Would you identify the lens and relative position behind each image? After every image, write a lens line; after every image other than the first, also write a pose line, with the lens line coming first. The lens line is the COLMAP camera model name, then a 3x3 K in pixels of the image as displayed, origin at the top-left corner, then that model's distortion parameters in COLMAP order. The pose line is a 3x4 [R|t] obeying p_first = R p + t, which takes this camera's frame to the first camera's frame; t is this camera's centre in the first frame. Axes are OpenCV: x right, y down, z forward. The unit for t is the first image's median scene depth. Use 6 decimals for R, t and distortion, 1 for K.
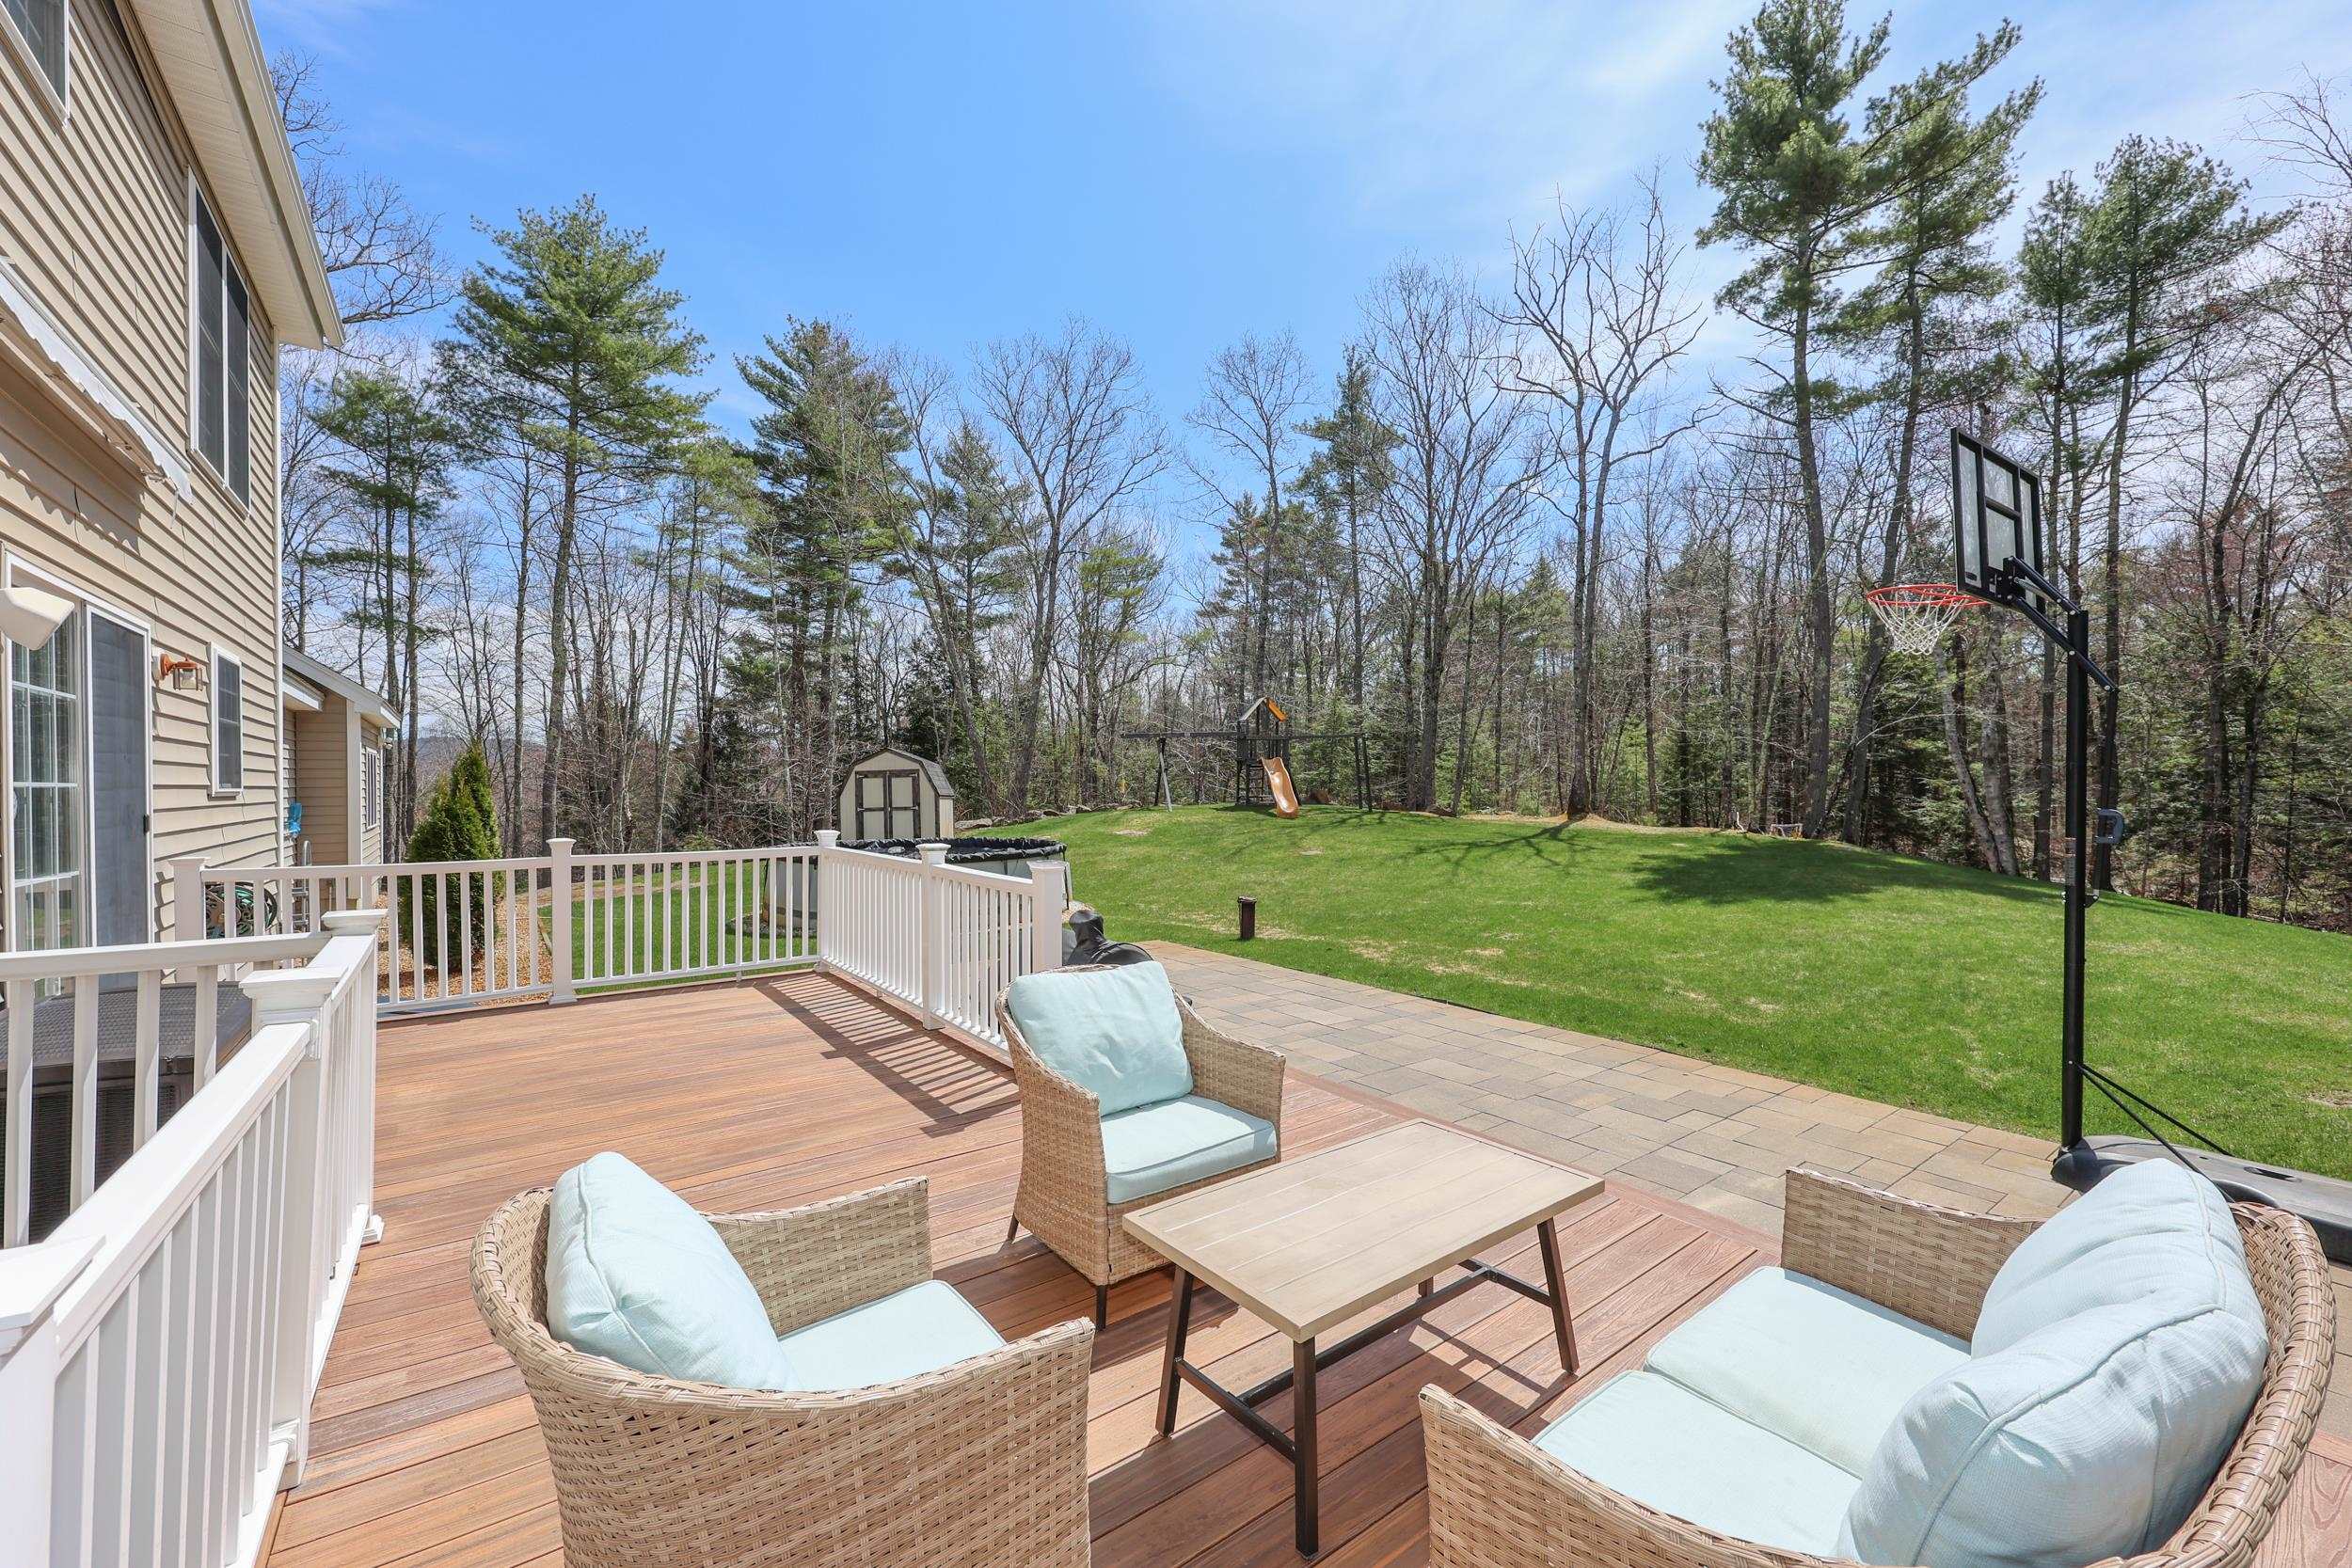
lens RADIAL K [[953.1, 0, 1195.7], [0, 953.1, 786.4], [0, 0, 1]] dist [-0.004084, 0.001171]
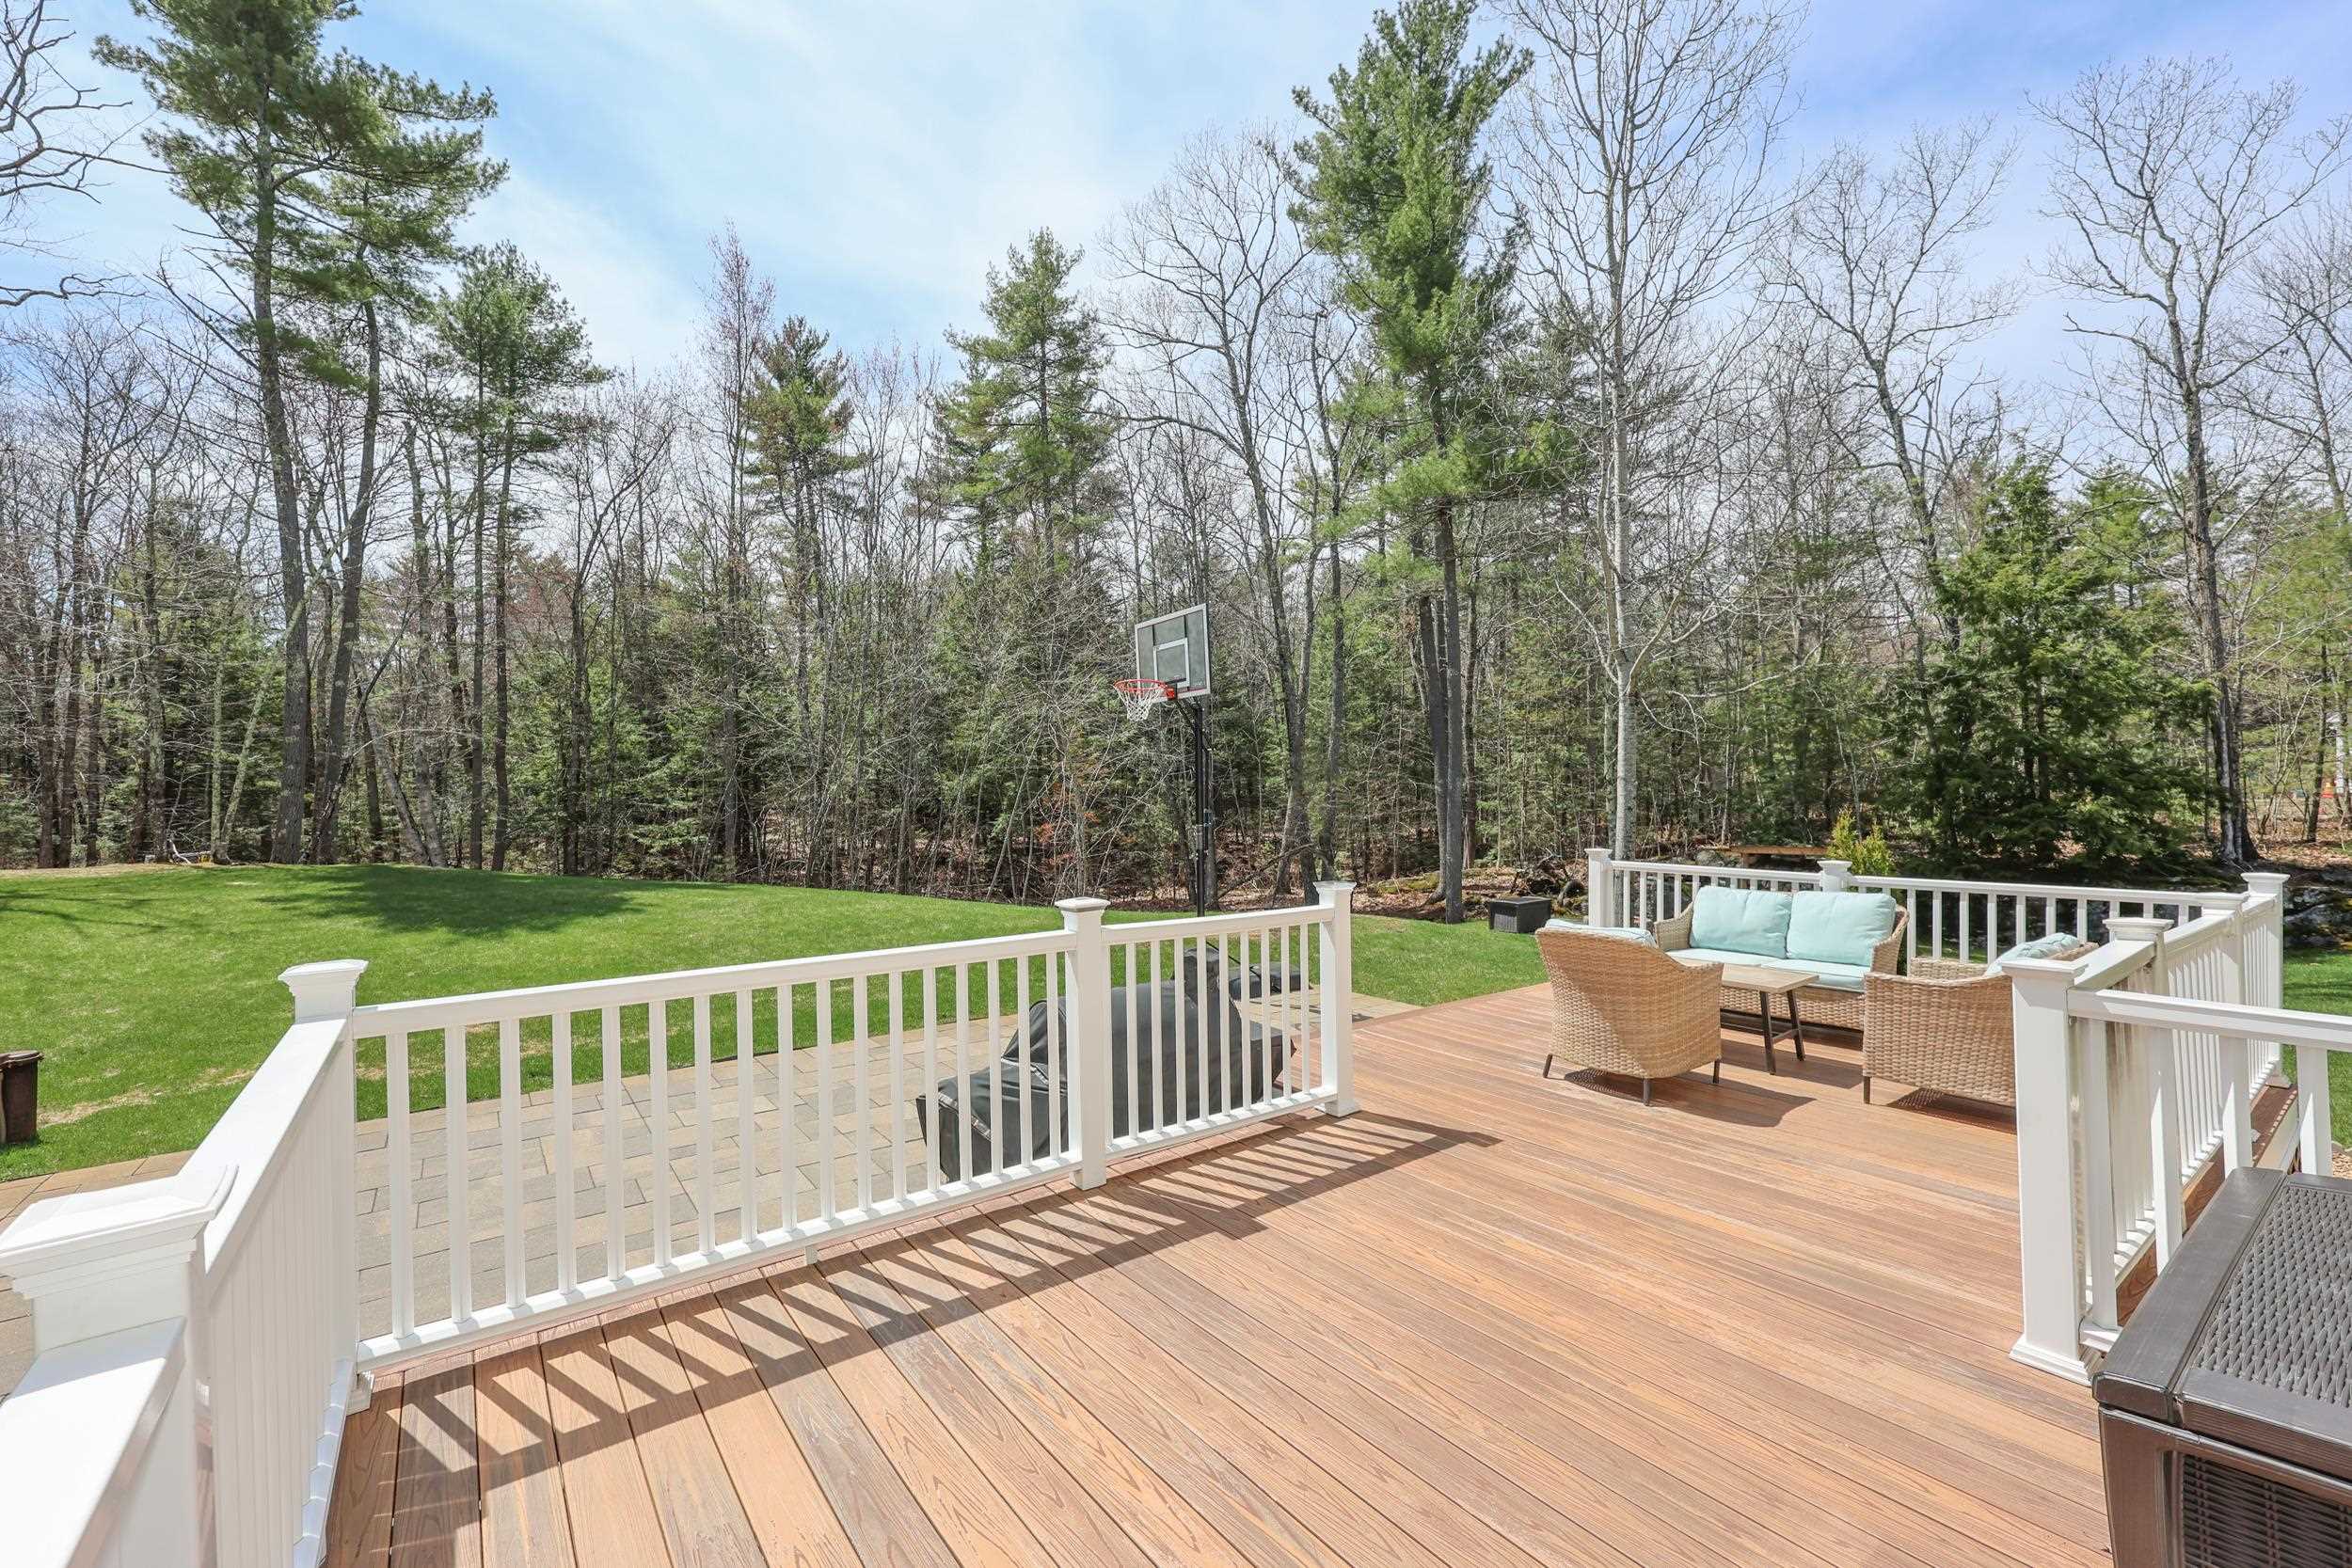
lens RADIAL K [[953.1, 0, 1174.6], [0, 953.1, 786.0], [0, 0, 1]] dist [-0.004084, 0.001171]
pose [[0.024350, -0.000084, 0.999703, -0.950707], [0.014541, 0.999894, -0.000270, -0.019147], [-0.999598, 0.014543, 0.024349, 0.945915]]
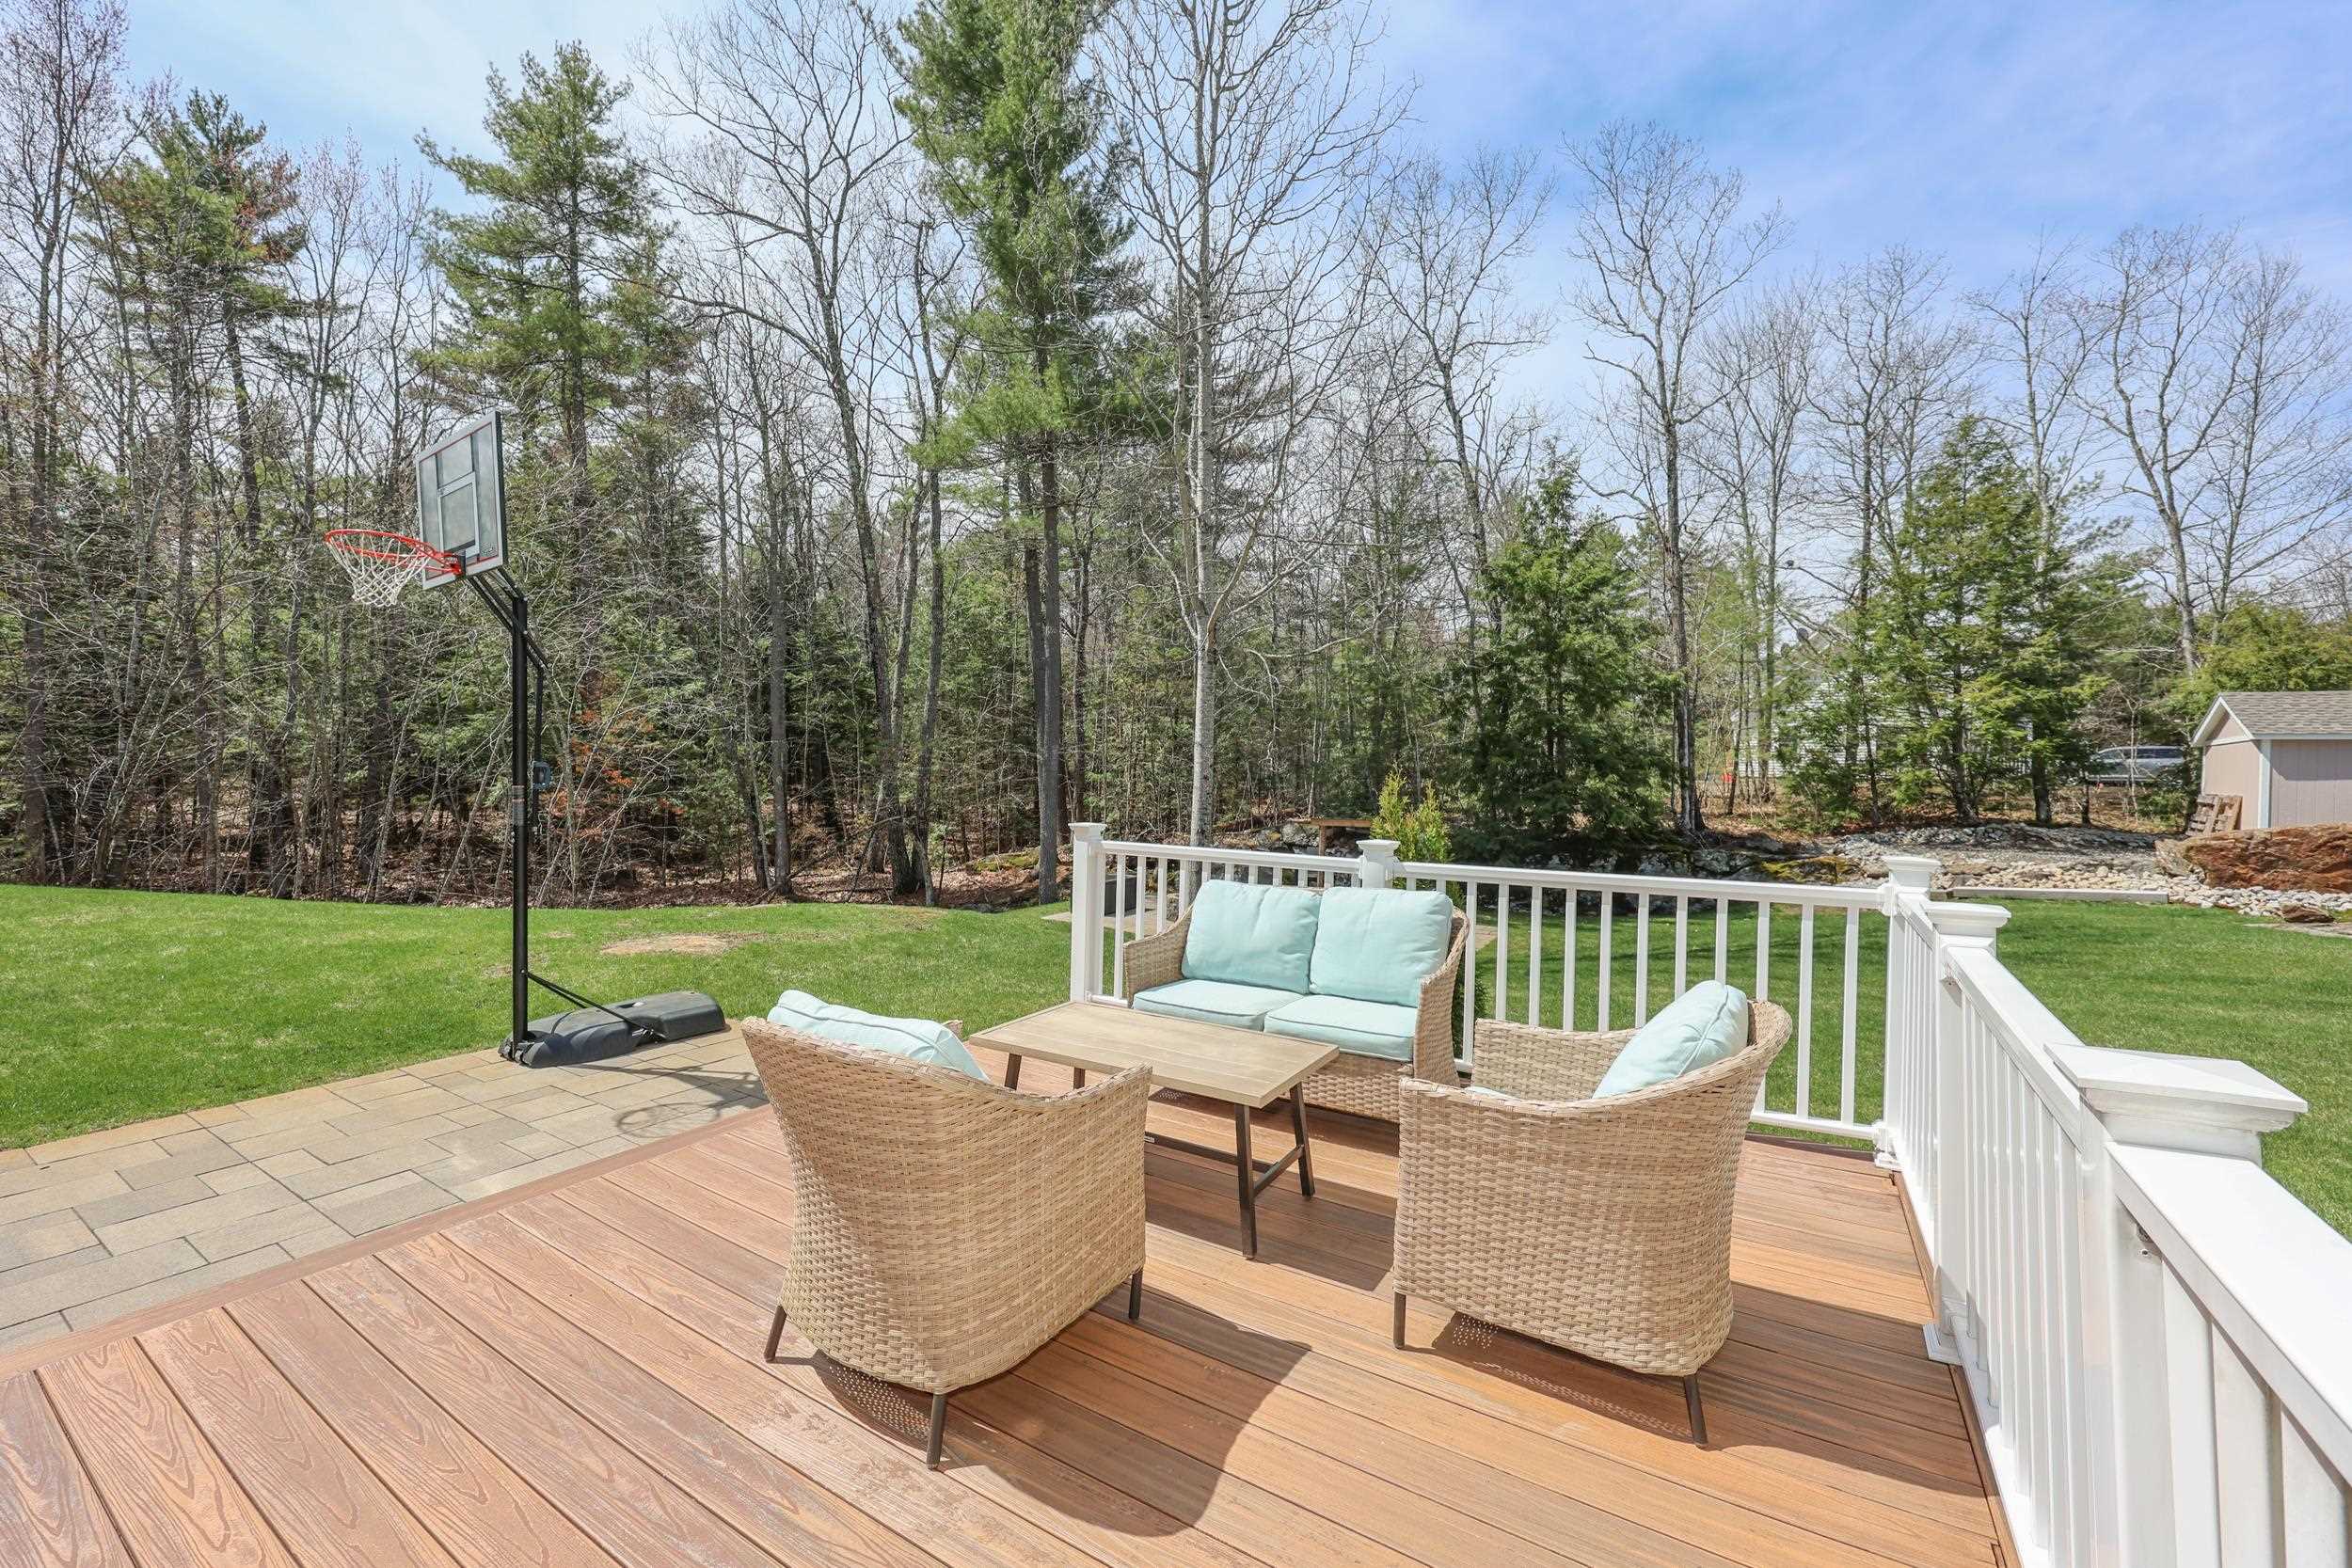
lens RADIAL K [[953.1, 0, 1178.6], [0, 953.1, 771.1], [0, 0, 1]] dist [-0.004084, 0.001171]
pose [[-0.341371, -0.015142, 0.939807, -0.425826], [-0.007327, 0.999883, 0.013448, 0.018397], [-0.939900, -0.002295, -0.341442, 0.575598]]
